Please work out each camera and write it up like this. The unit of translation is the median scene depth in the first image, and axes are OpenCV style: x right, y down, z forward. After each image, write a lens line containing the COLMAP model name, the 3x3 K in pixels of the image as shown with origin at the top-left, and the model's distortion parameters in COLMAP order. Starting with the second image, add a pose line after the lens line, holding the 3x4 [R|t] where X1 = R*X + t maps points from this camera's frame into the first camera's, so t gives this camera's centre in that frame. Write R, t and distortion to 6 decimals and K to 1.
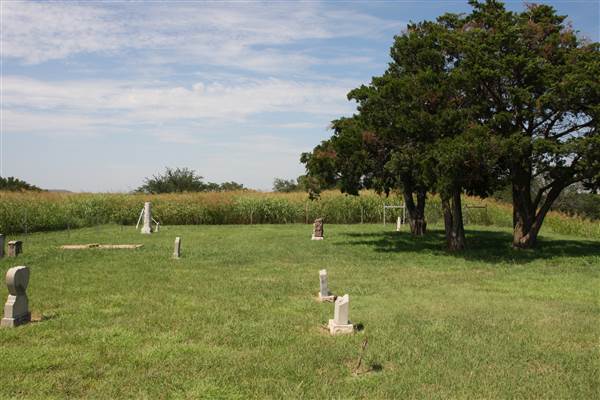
lens RADIAL K [[548.3, 0, 293.1], [0, 548.3, 194.3], [0, 0, 1]] dist [-0.056357, 0.113852]
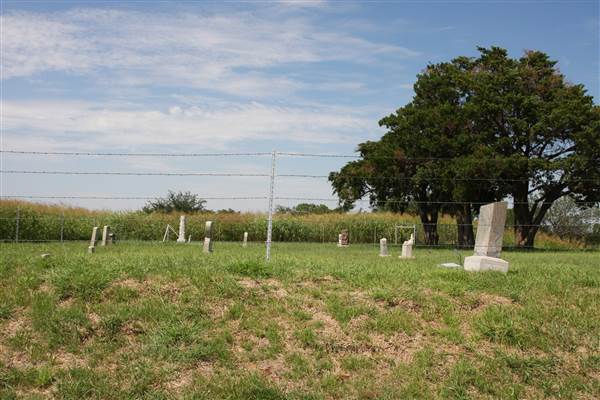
lens RADIAL K [[613.5, 0, 280.9], [0, 613.5, 191.4], [0, 0, 1]] dist [-0.000485, 0.000000]
pose [[0.999666, 0.021343, 0.014596, -0.052006], [-0.020310, 0.997508, -0.067574, 0.027095], [-0.016002, 0.067255, 0.997607, -0.135975]]
